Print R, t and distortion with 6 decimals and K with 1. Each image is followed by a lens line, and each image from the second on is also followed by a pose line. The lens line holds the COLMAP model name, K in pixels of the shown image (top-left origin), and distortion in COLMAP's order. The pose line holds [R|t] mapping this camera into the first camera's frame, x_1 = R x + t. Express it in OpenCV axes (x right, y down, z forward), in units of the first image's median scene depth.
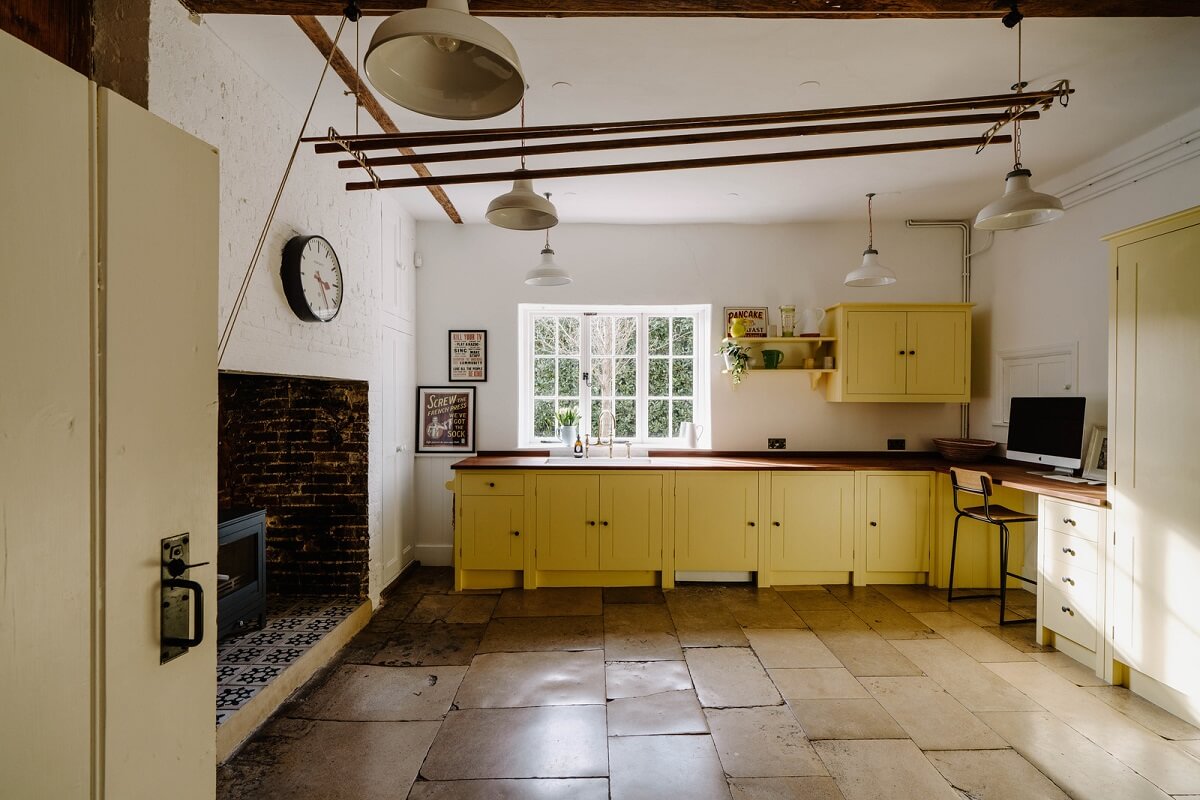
lens RADIAL K [[575.0, 0, 602.2], [0, 575.0, 403.1], [0, 0, 1]] dist [0.000677, 0.000012]
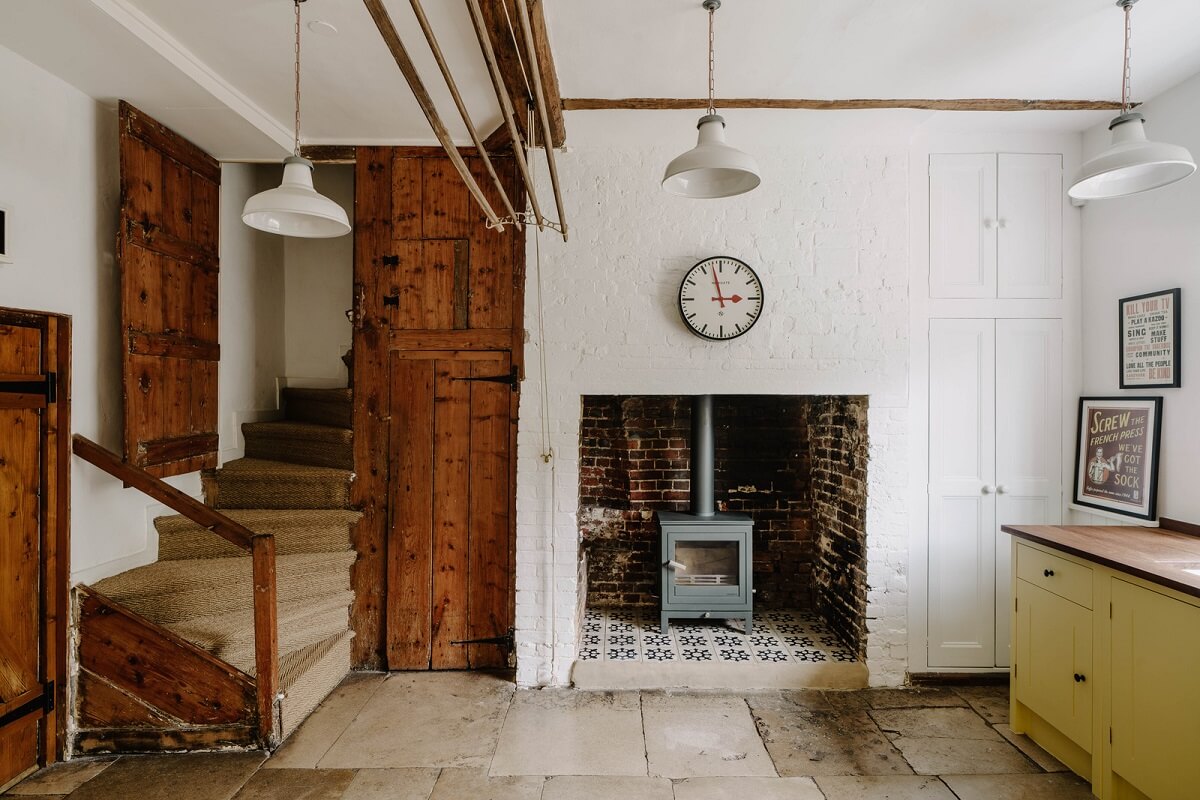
lens RADIAL K [[657.0, 0, 600.9], [0, 657.0, 395.9], [0, 0, 1]] dist [0.004966, 0.001977]
pose [[-0.010287, -0.005910, -0.999930, 0.401224], [-0.008278, 0.999949, -0.005825, -0.021778], [0.999913, 0.008218, -0.010335, 0.487066]]
